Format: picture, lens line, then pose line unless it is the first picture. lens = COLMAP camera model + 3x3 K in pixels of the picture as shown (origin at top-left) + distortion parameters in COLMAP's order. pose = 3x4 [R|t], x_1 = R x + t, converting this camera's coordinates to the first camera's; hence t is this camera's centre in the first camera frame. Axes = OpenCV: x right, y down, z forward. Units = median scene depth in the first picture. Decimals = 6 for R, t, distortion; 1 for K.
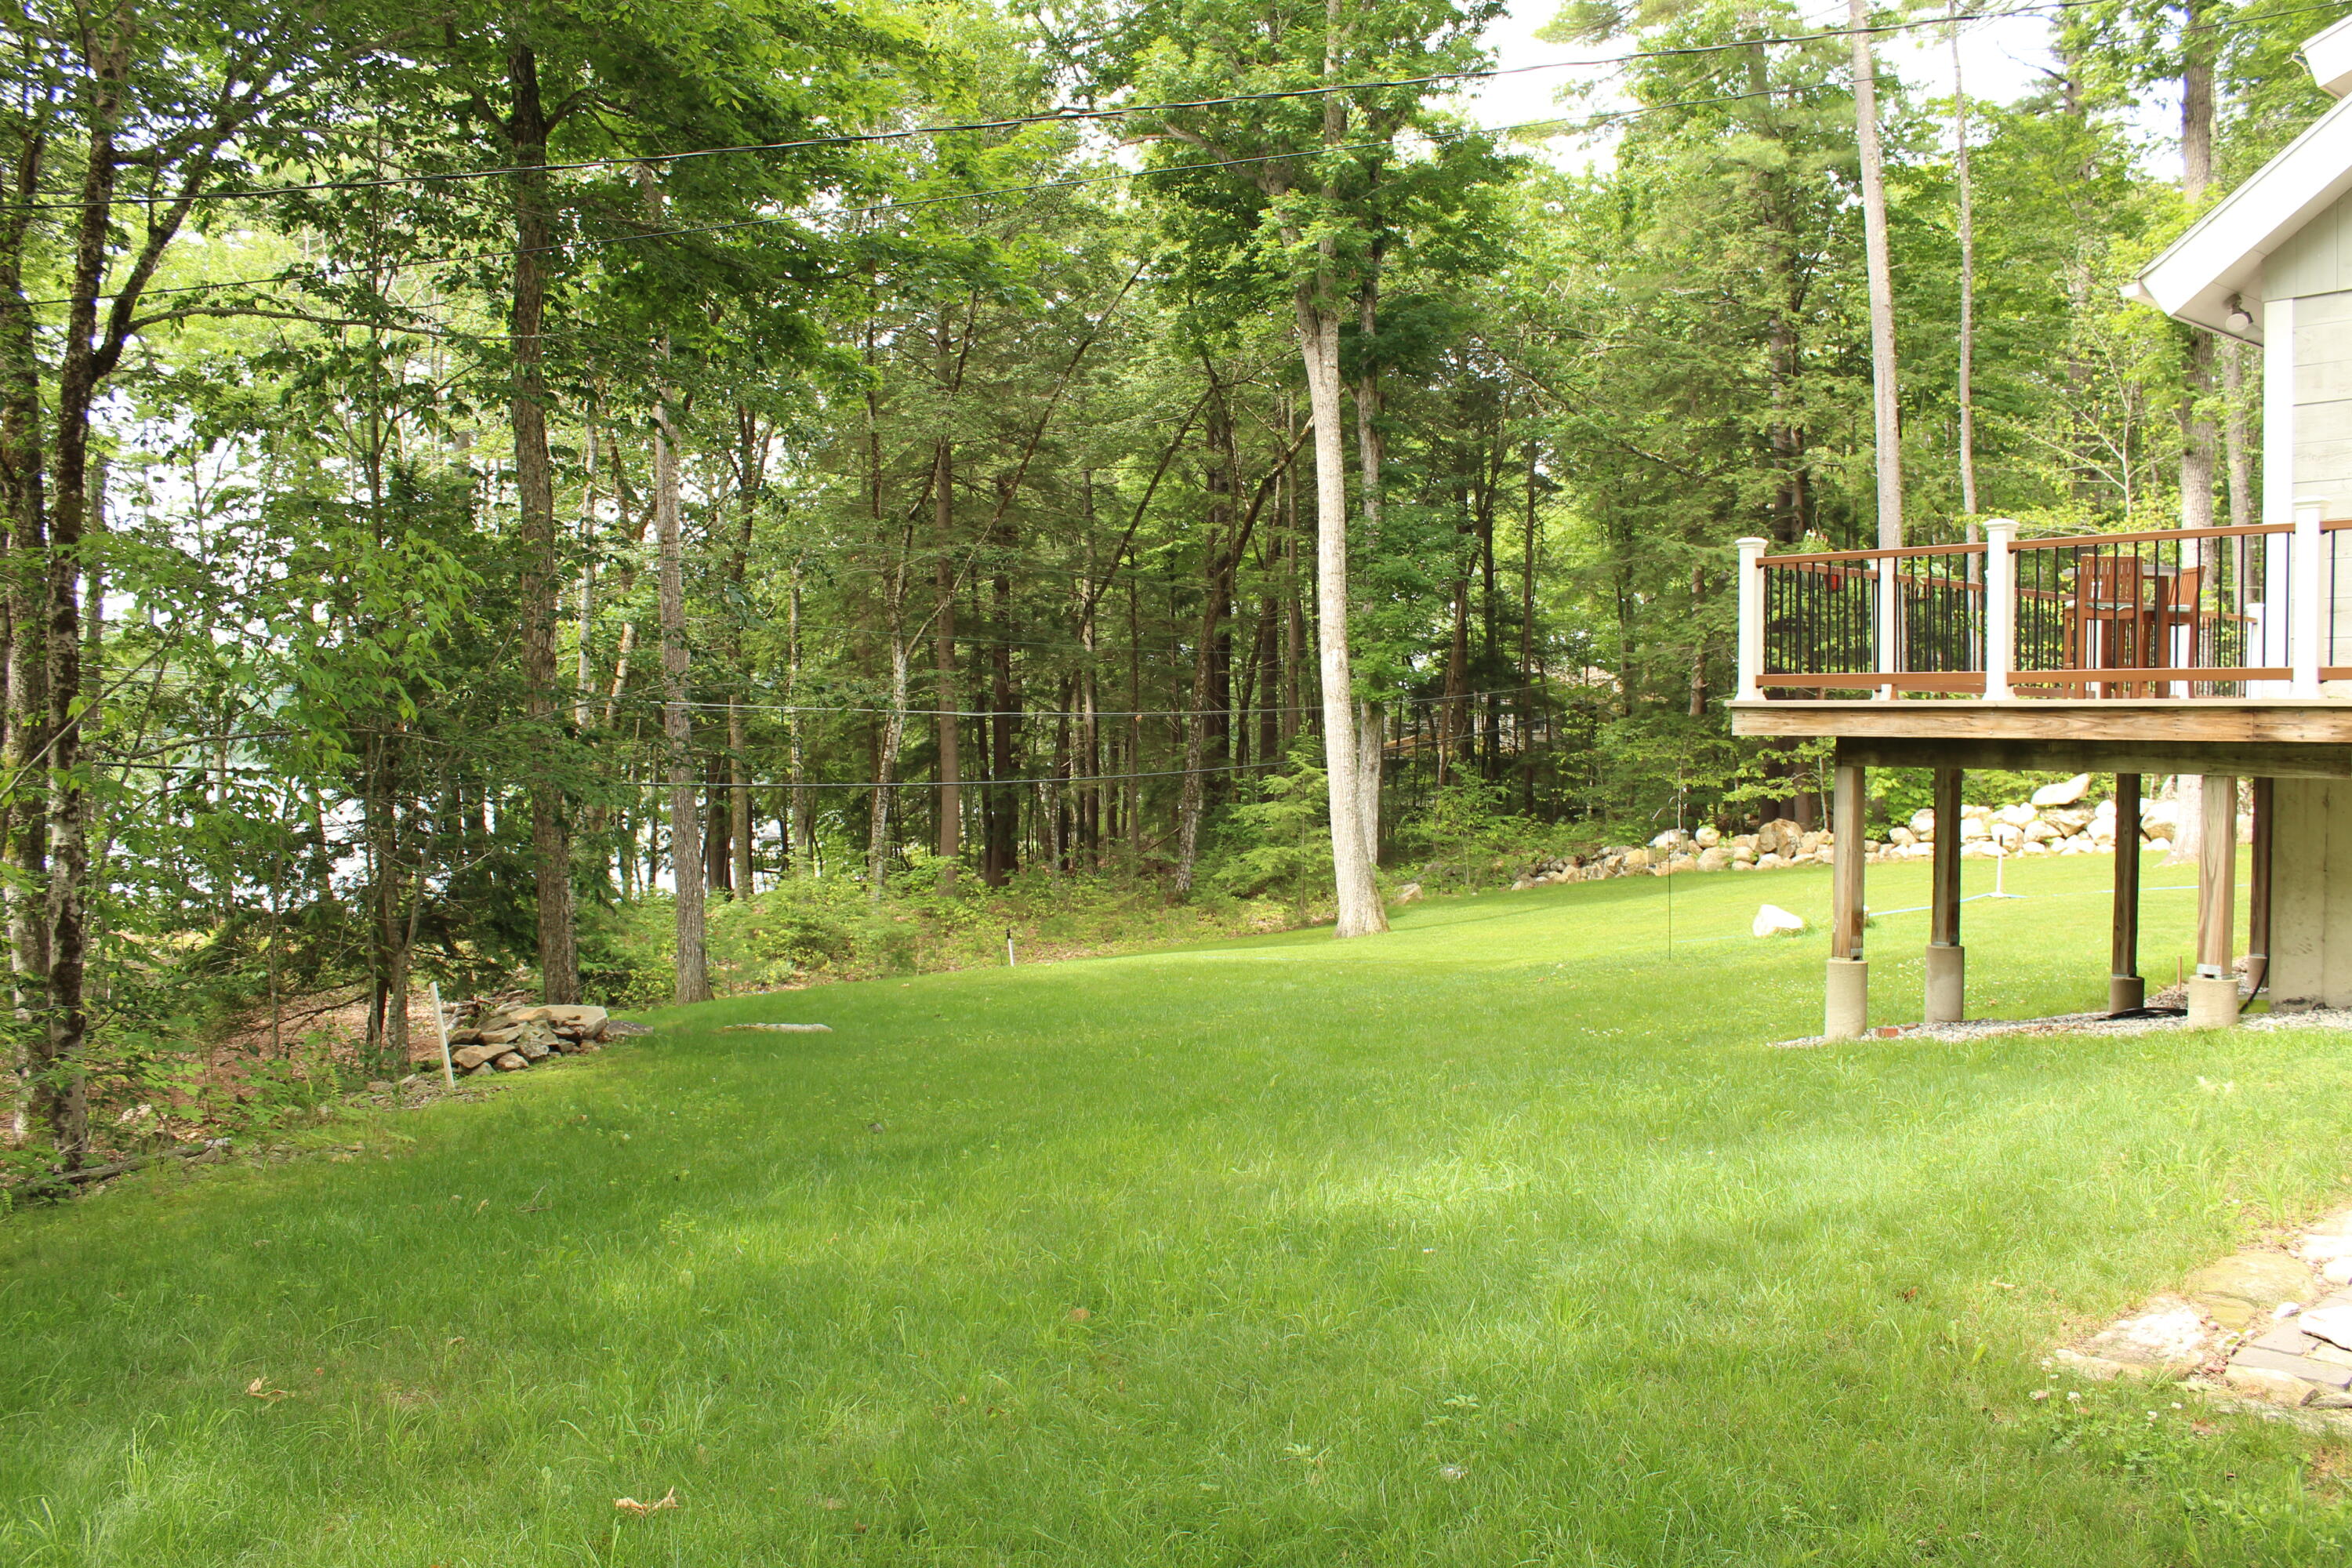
lens RADIAL K [[1979.7, 0, 1203.5], [0, 1979.7, 779.8], [0, 0, 1]] dist [-0.169739, 0.162167]
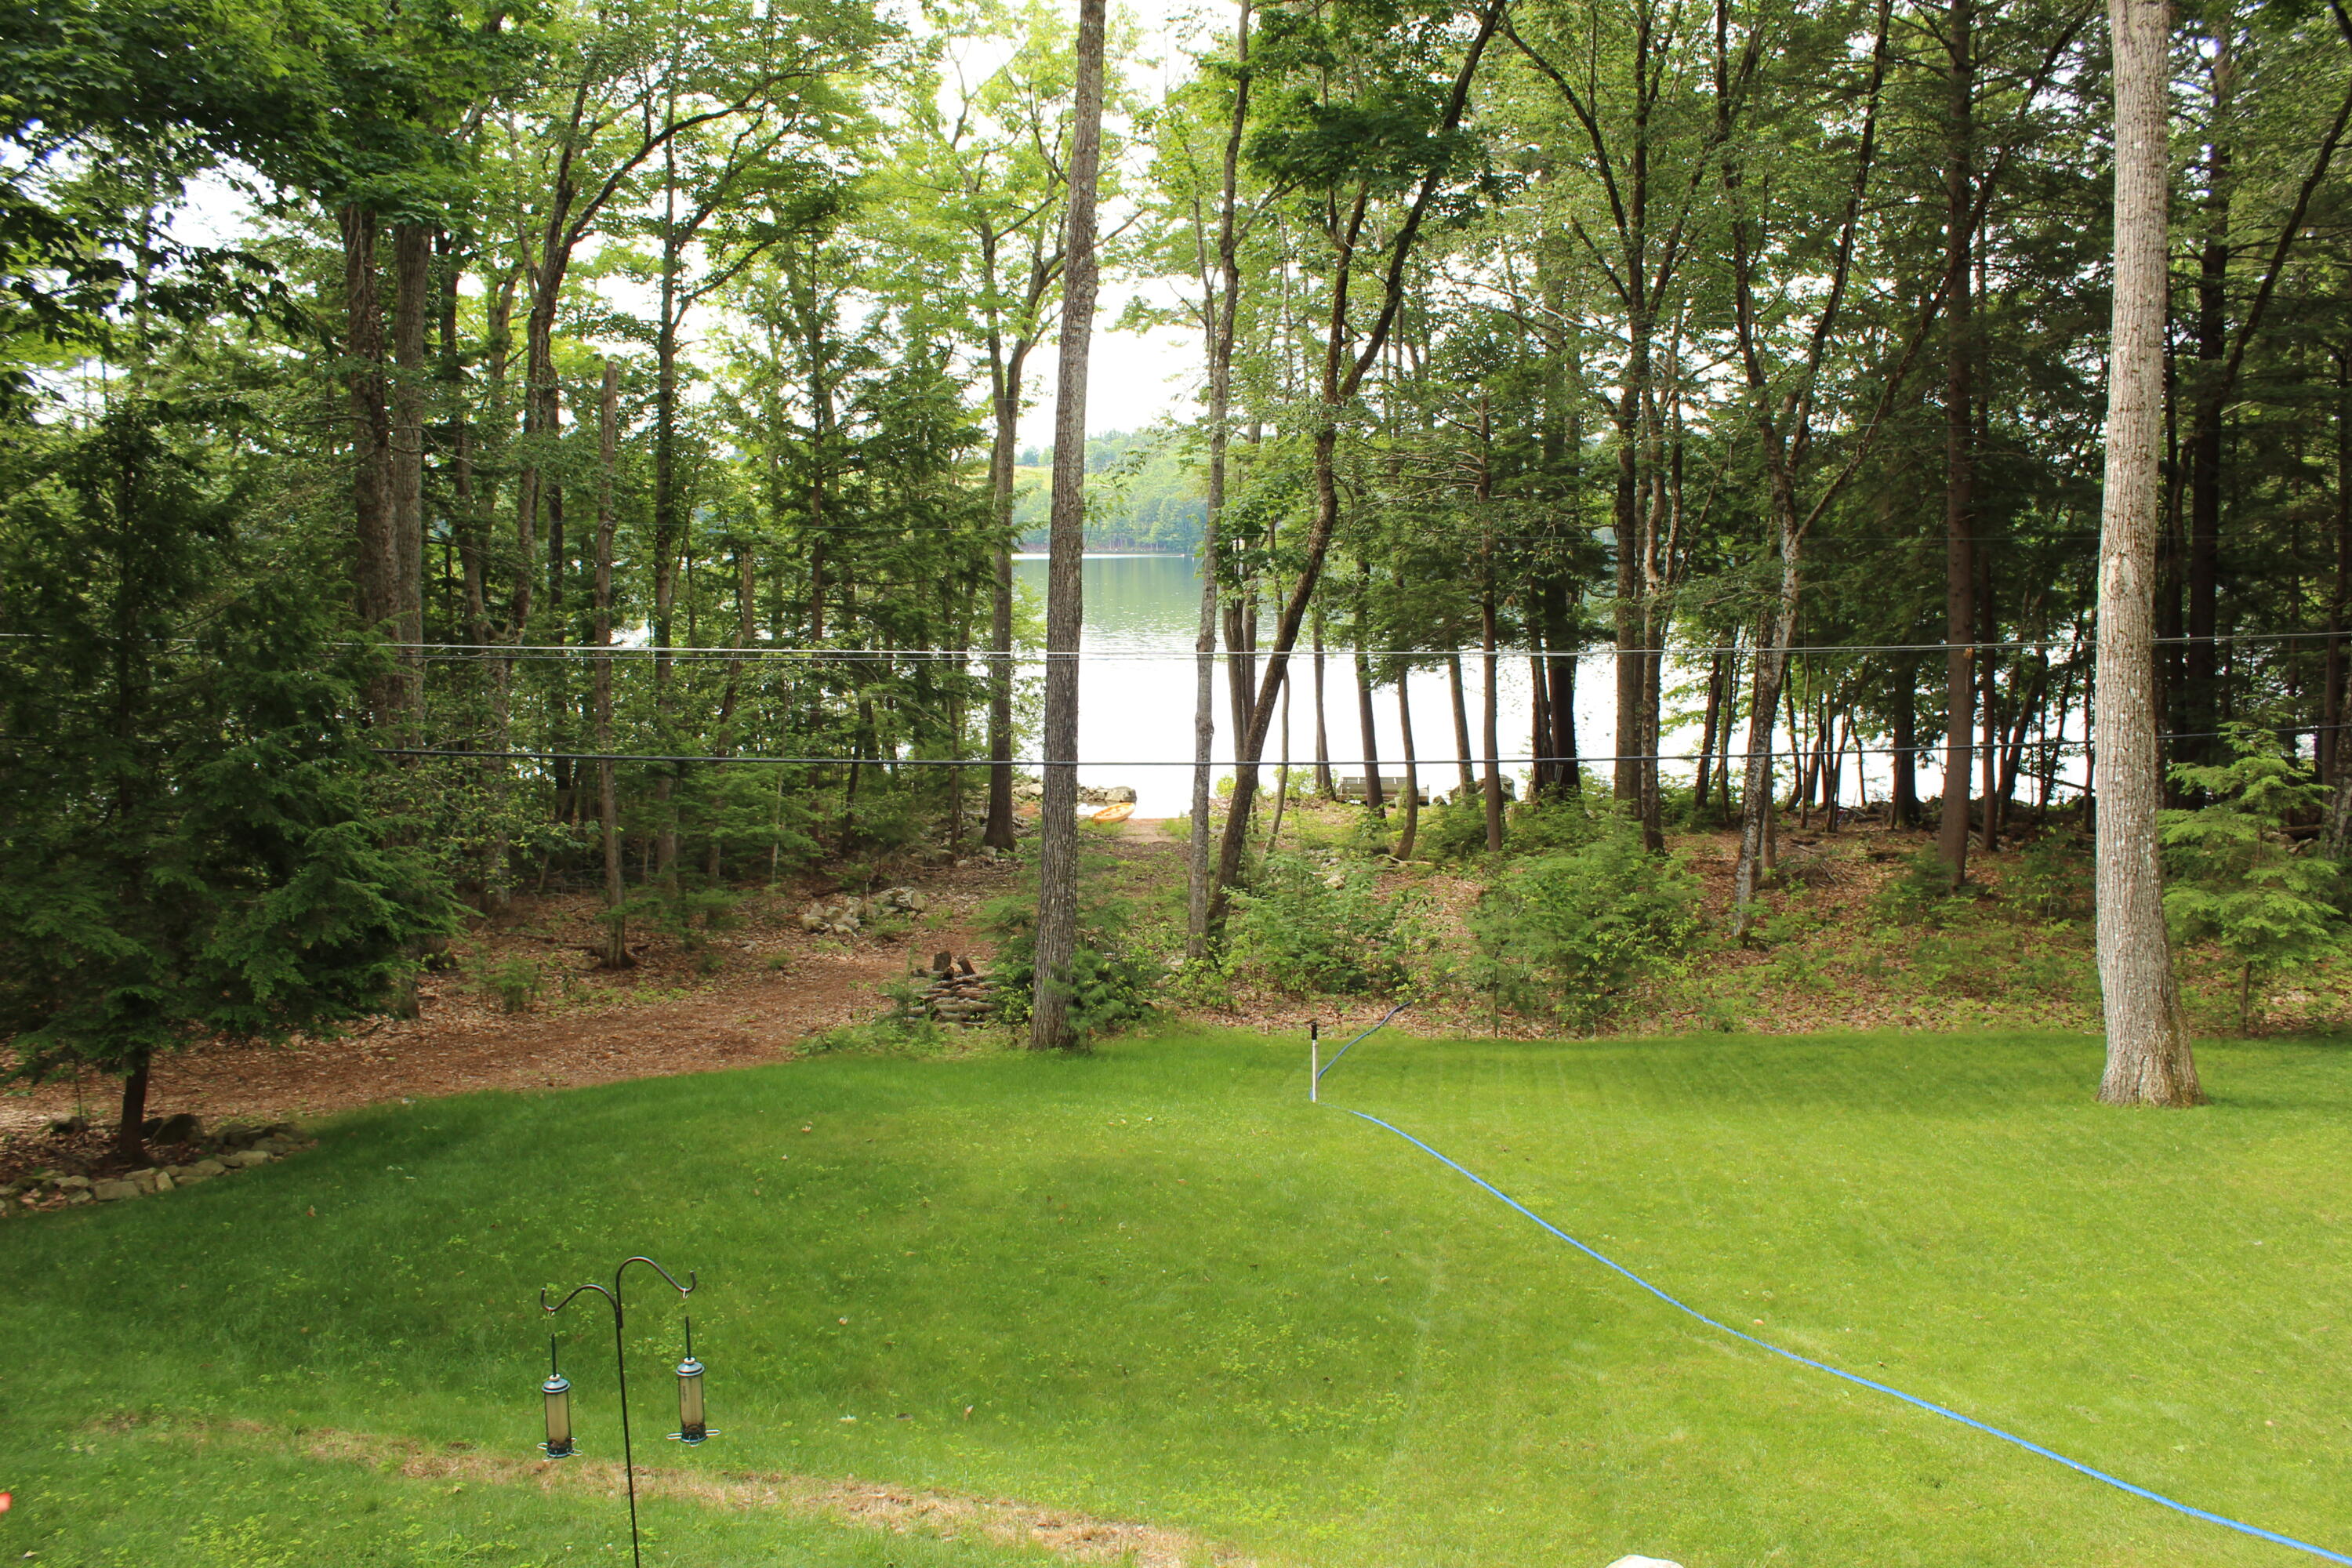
lens RADIAL K [[1979.7, 0, 1203.5], [0, 1979.7, 779.8], [0, 0, 1]] dist [-0.169739, 0.162167]
pose [[0.655000, 0.084869, -0.750847, 0.262294], [-0.009792, 0.994542, 0.103873, -0.051747], [0.755565, -0.060685, 0.652257, 0.429765]]
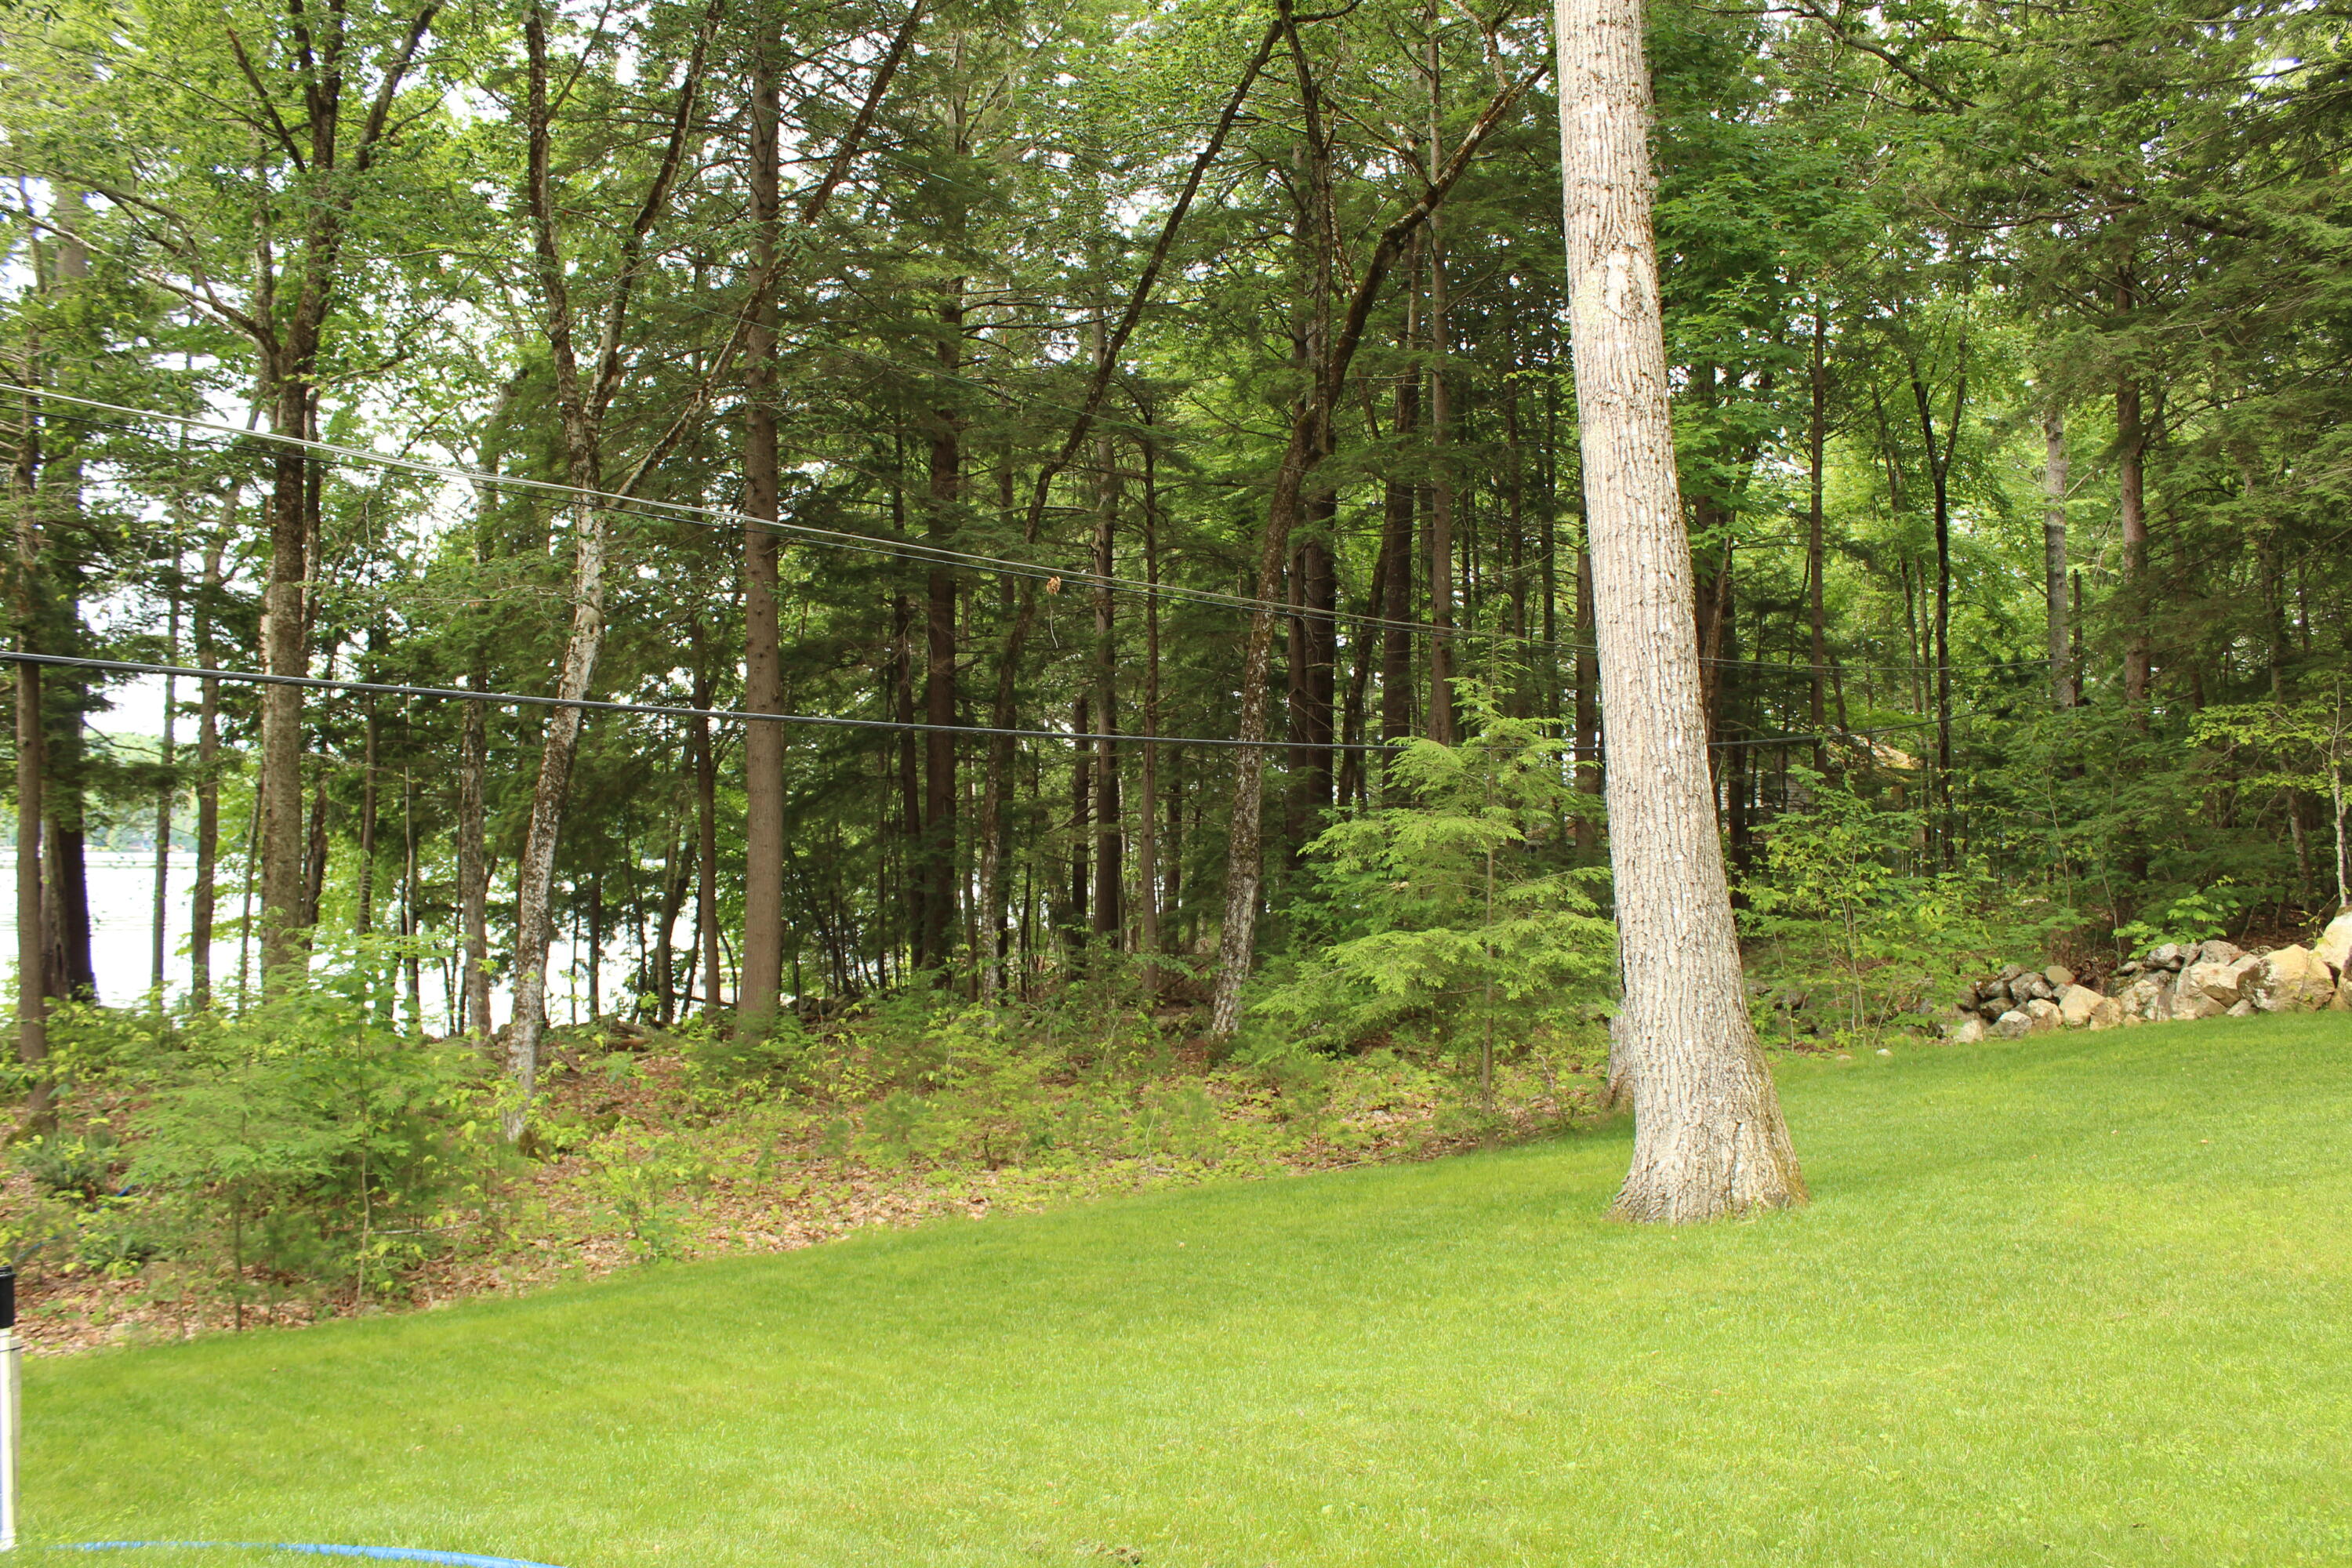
lens RADIAL K [[1961.7, 0, 1198.0], [0, 1961.7, 770.7], [0, 0, 1]] dist [-0.169093, 0.154830]
pose [[0.997664, 0.001146, -0.068305, 0.020551], [-0.005976, 0.997490, -0.070553, 0.030080], [0.068053, 0.070796, 0.995167, 0.628838]]
